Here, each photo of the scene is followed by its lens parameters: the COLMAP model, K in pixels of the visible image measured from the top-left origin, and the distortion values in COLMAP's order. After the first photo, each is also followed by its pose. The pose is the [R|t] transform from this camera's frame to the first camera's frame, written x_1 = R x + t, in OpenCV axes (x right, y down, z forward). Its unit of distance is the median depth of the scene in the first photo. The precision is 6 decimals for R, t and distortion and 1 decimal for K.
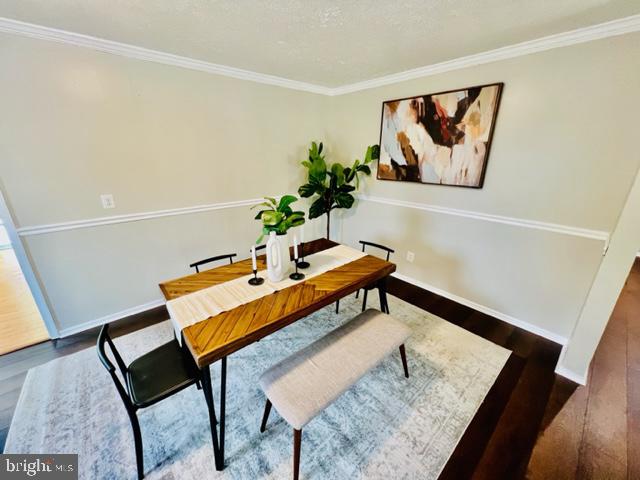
lens RADIAL K [[255.3, 0, 321.8], [0, 255.3, 241.1], [0, 0, 1]] dist [-0.000673, 0.000514]
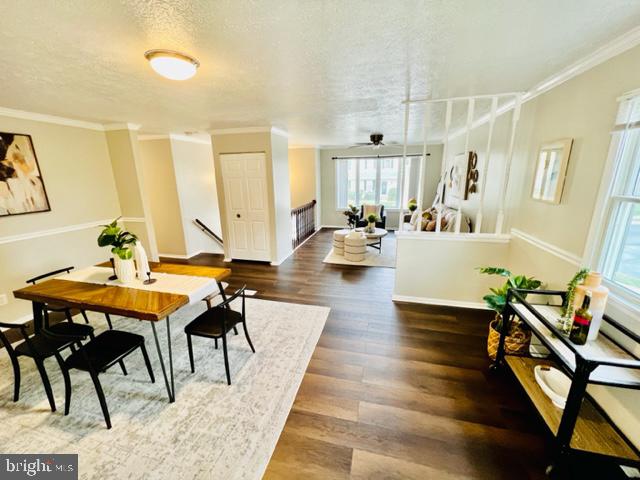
lens RADIAL K [[255.3, 0, 321.2], [0, 255.3, 239.1], [0, 0, 1]] dist [-0.000673, 0.000514]
pose [[-0.562819, -0.207214, 0.800186, -1.299963], [0.280407, 0.862798, 0.420655, -0.255849], [-0.777565, 0.461131, -0.427495, 0.582226]]
